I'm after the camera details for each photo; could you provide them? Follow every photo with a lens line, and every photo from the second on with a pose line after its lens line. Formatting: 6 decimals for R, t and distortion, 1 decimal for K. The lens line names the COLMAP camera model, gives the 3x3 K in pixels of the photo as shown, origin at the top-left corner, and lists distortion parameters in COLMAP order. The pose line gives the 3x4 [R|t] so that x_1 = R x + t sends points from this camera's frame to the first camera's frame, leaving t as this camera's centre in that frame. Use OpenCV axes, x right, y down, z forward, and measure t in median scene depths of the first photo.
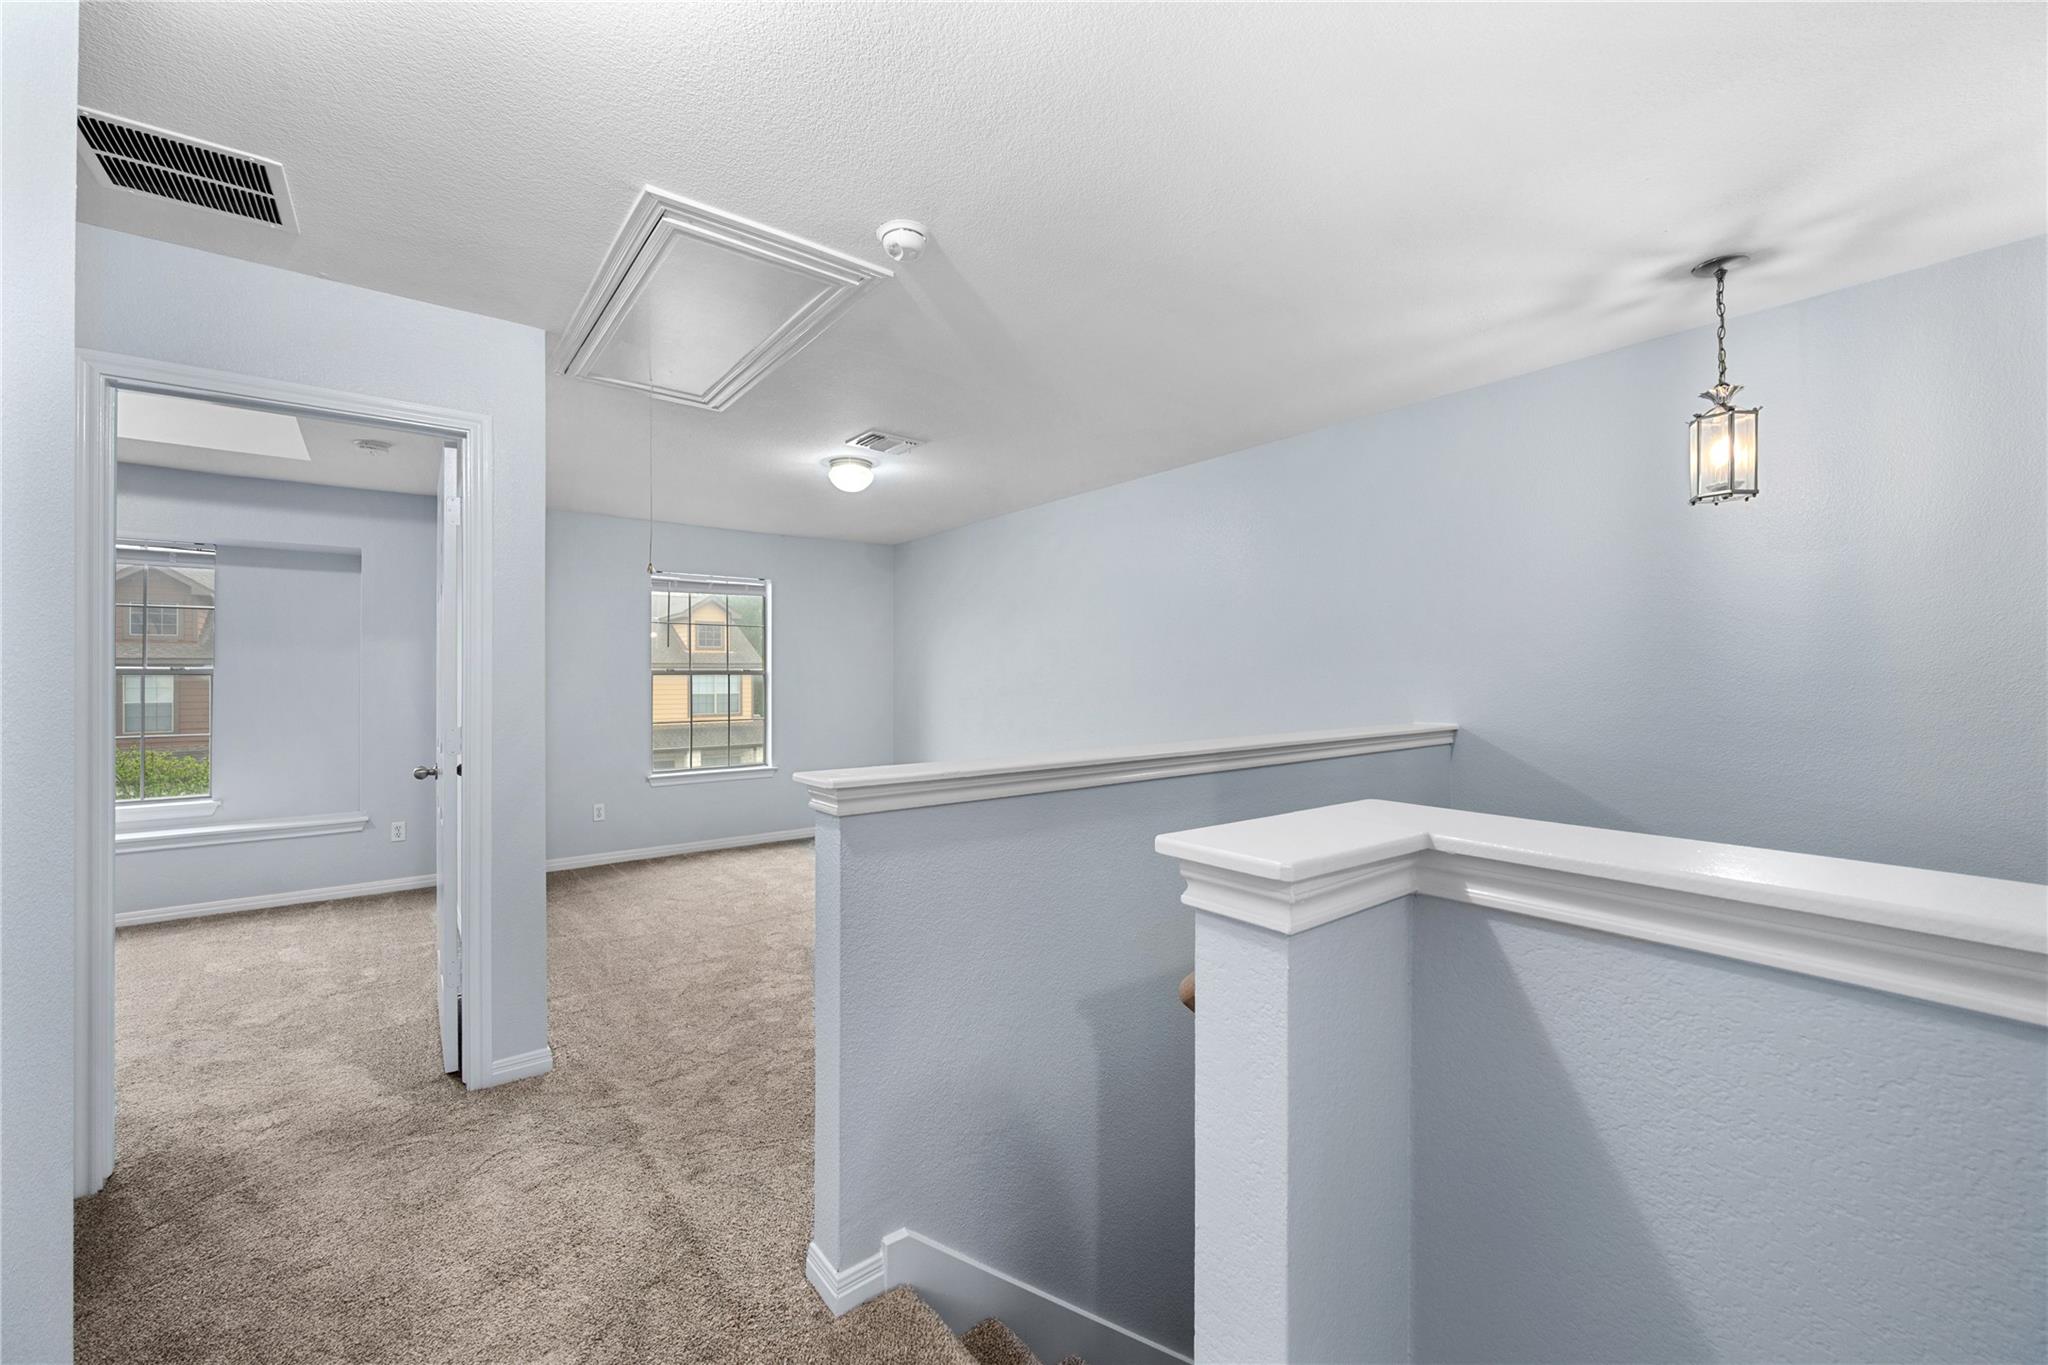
lens RADIAL K [[801.4, 0, 1030.2], [0, 801.4, 675.9], [0, 0, 1]] dist [-0.003929, 0.000342]
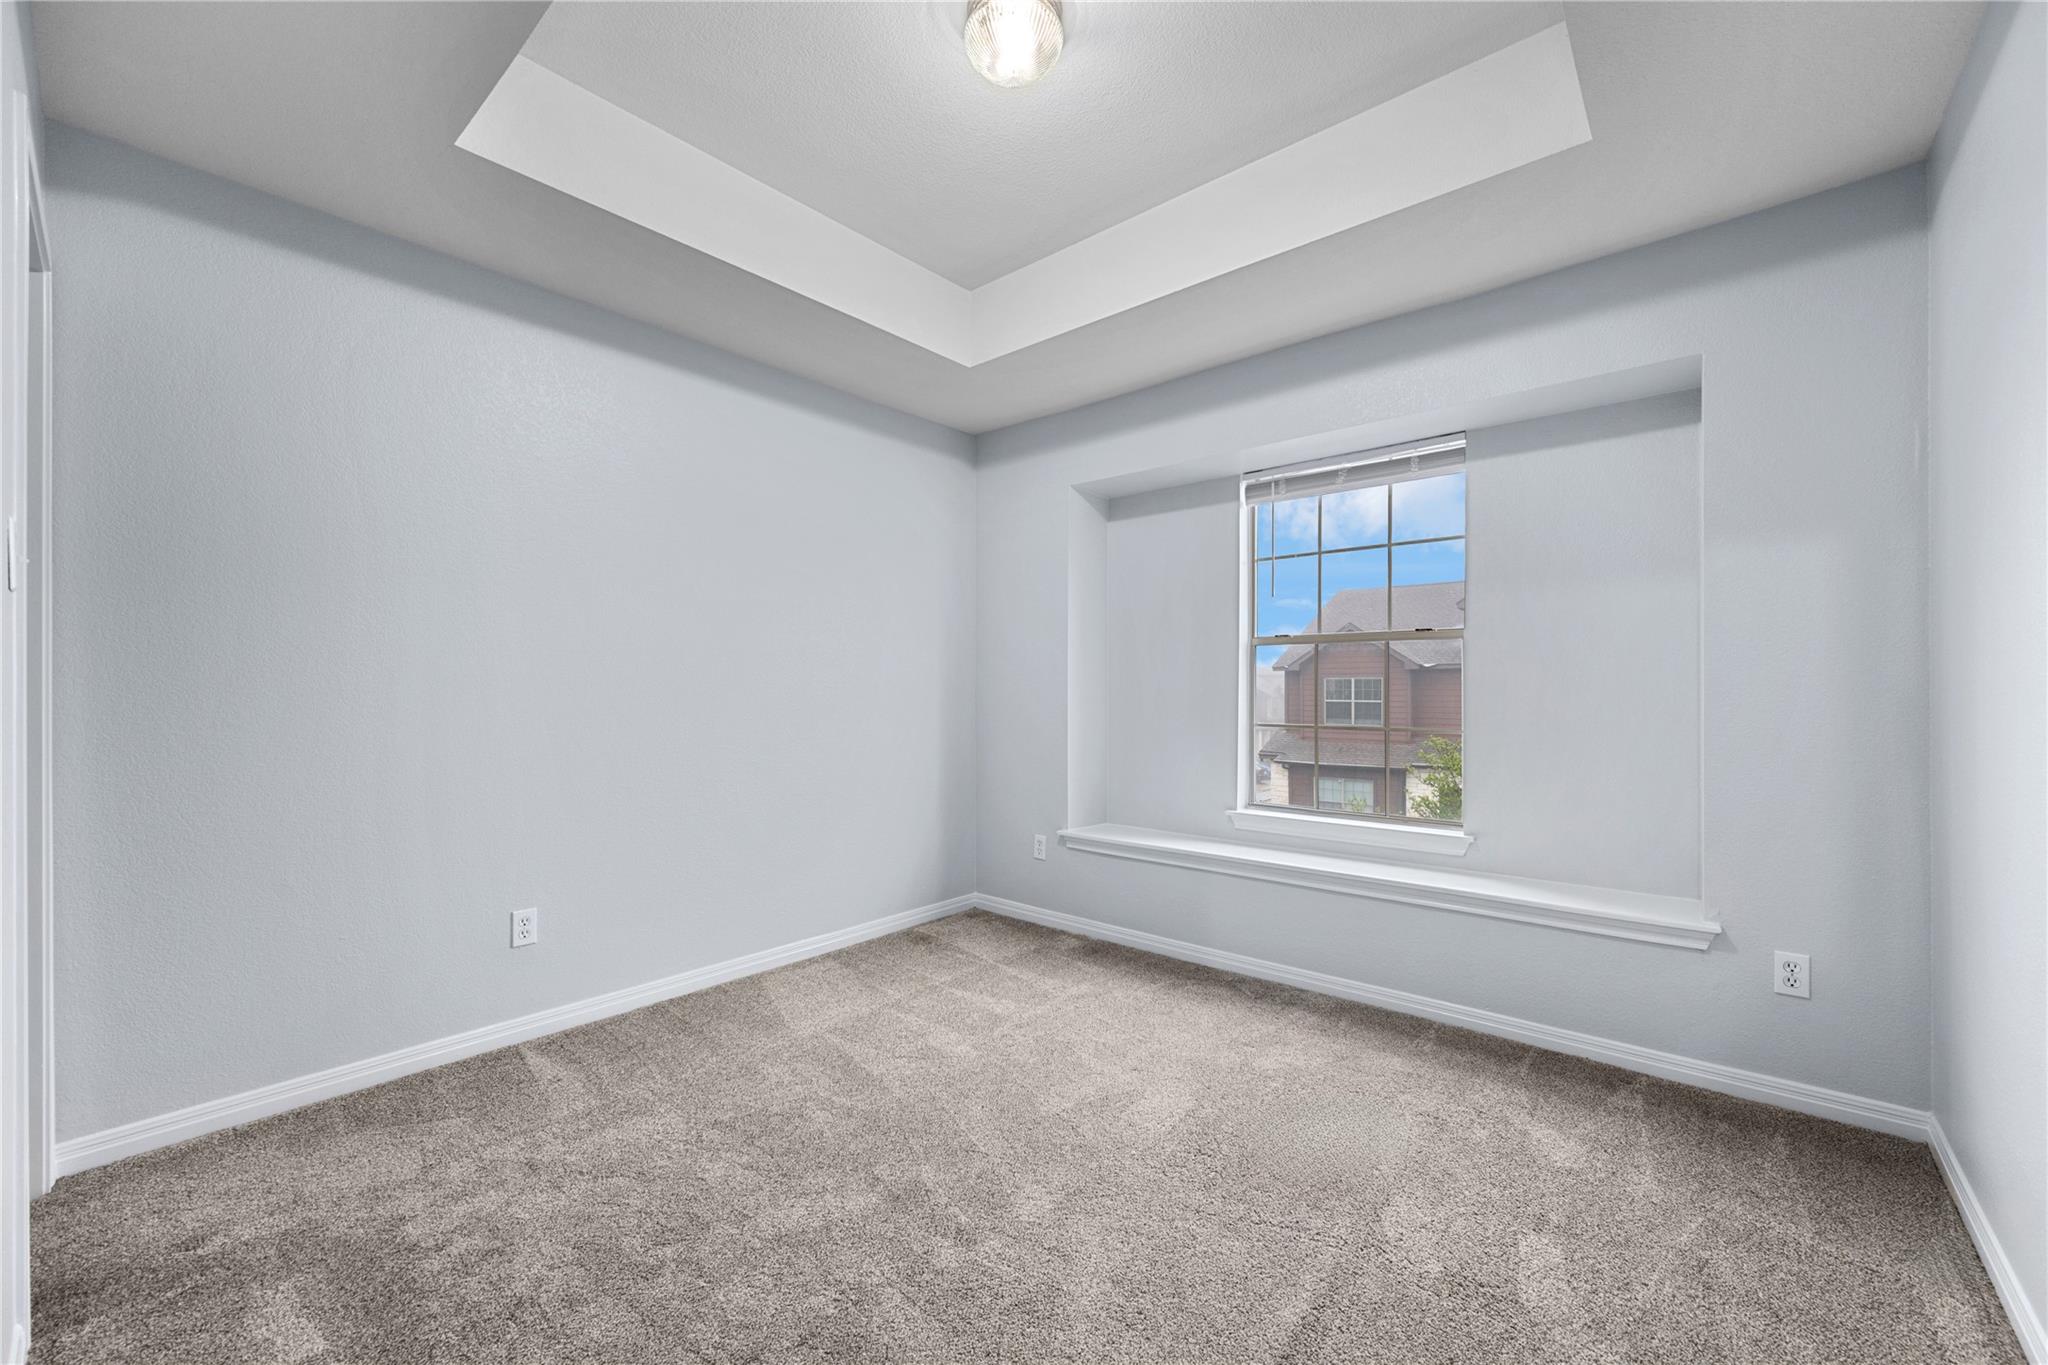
lens RADIAL K [[801.4, 0, 1015.1], [0, 801.4, 684.4], [0, 0, 1]] dist [-0.003929, 0.000342]
pose [[0.190022, 0.007847, -0.981749, -0.453545], [-0.001194, 0.999969, 0.007762, 0.037791], [0.981779, -0.000303, 0.190025, 0.514005]]
